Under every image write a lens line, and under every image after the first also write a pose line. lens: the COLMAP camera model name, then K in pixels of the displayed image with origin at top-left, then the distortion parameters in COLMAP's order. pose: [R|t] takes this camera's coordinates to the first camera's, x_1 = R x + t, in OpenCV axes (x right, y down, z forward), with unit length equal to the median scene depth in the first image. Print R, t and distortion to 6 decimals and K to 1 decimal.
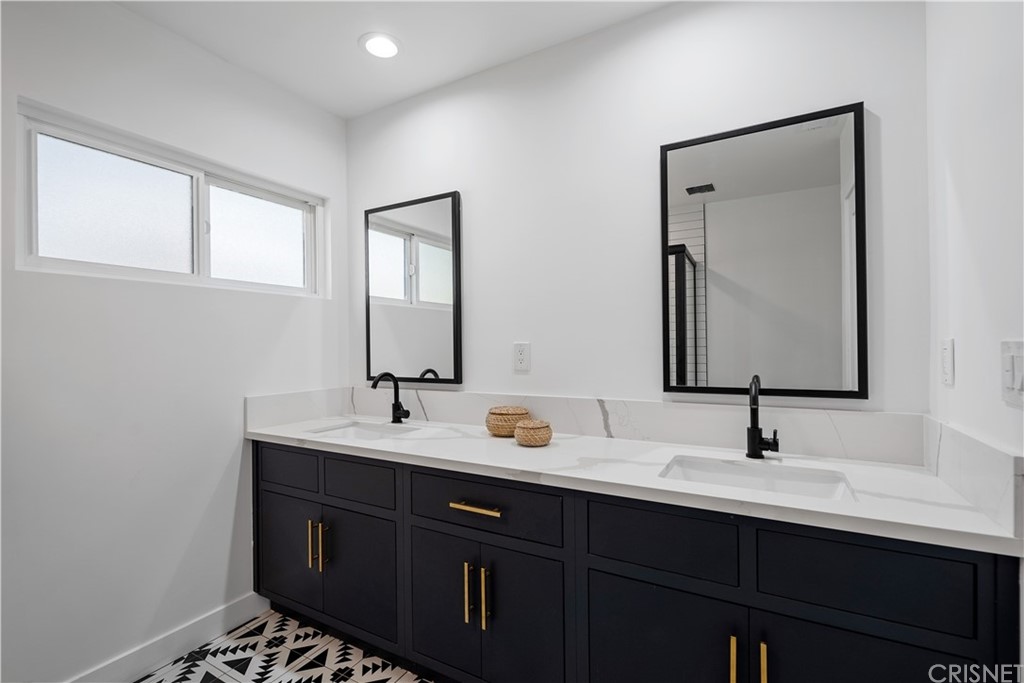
lens RADIAL K [[463.4, 0, 507.6], [0, 463.4, 345.2], [0, 0, 1]] dist [0.000314, -0.002447]
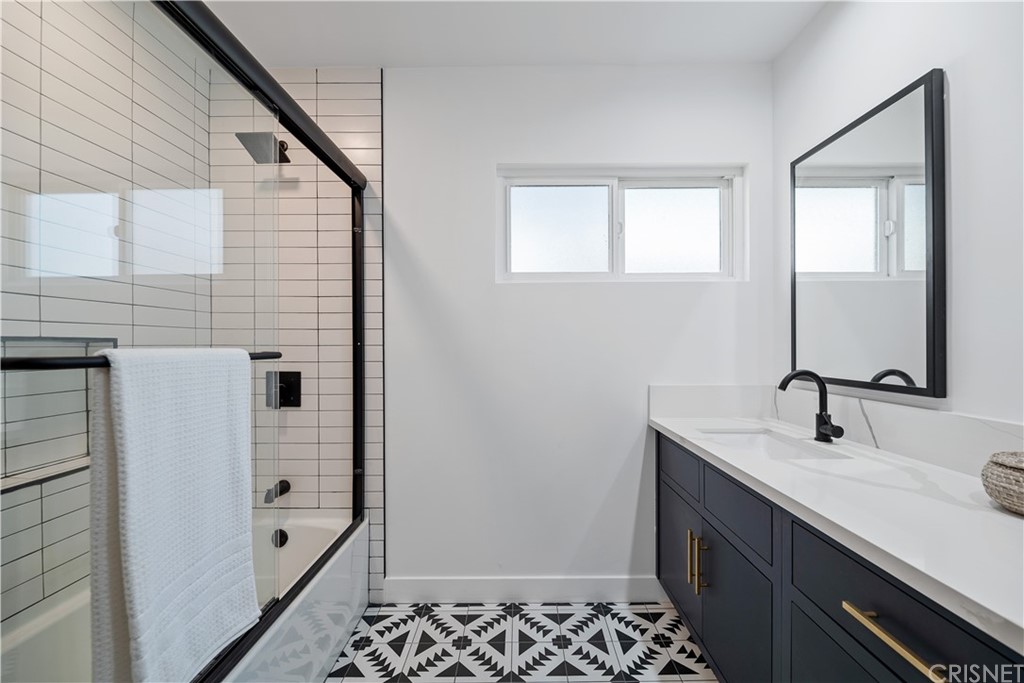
lens RADIAL K [[414.9, 0, 513.8], [0, 414.9, 344.0], [0, 0, 1]] dist [-0.001192, -0.002692]
pose [[0.495639, 0.011413, -0.868454, 0.082337], [-0.002173, 0.999927, 0.011901, 0.010394], [0.868526, -0.004011, 0.495628, 0.275973]]
